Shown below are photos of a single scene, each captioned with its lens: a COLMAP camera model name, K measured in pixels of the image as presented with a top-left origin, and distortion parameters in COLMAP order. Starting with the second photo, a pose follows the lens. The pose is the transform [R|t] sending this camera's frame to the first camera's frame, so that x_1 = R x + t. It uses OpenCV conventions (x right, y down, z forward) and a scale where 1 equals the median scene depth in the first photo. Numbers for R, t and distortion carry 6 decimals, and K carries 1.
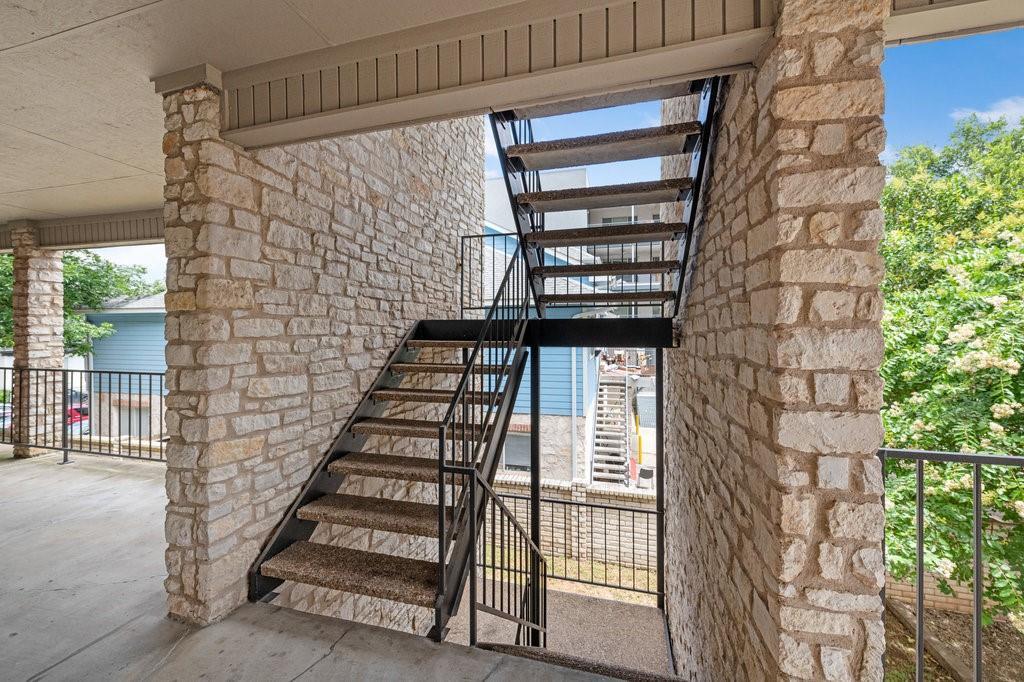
lens RADIAL K [[397.1, 0, 511.4], [0, 397.1, 338.3], [0, 0, 1]] dist [0.005072, -0.002110]
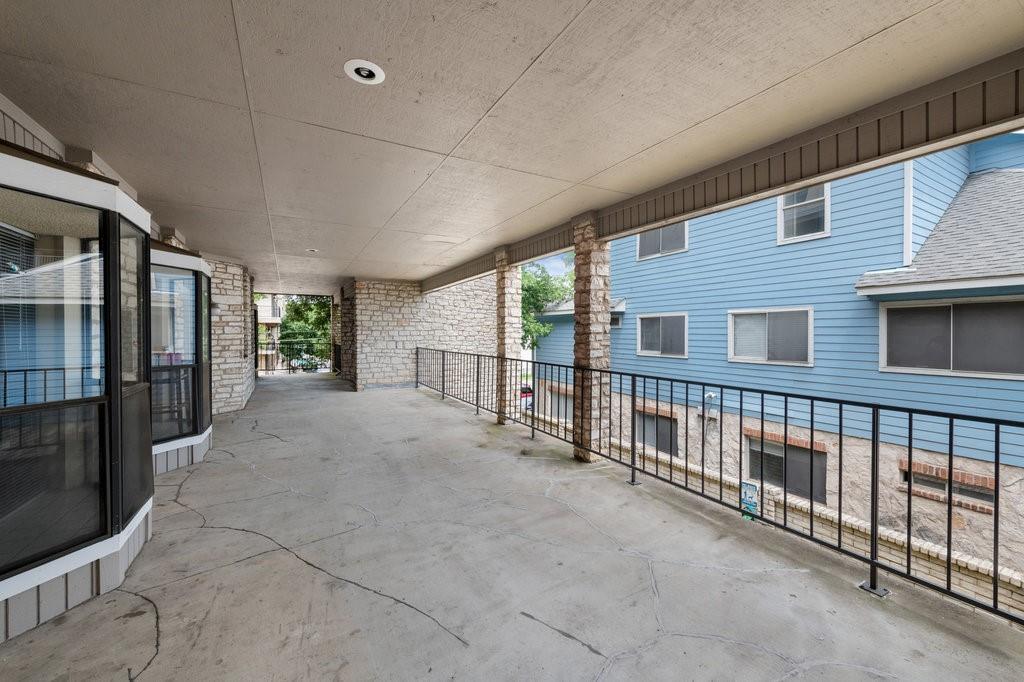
lens RADIAL K [[397.1, 0, 514.7], [0, 397.1, 338.1], [0, 0, 1]] dist [0.005072, -0.002110]
pose [[0.702525, 0.007921, -0.711615, -0.635381], [-0.003816, 0.999966, 0.007363, -0.002953], [0.711649, -0.002457, 0.702531, 0.200195]]
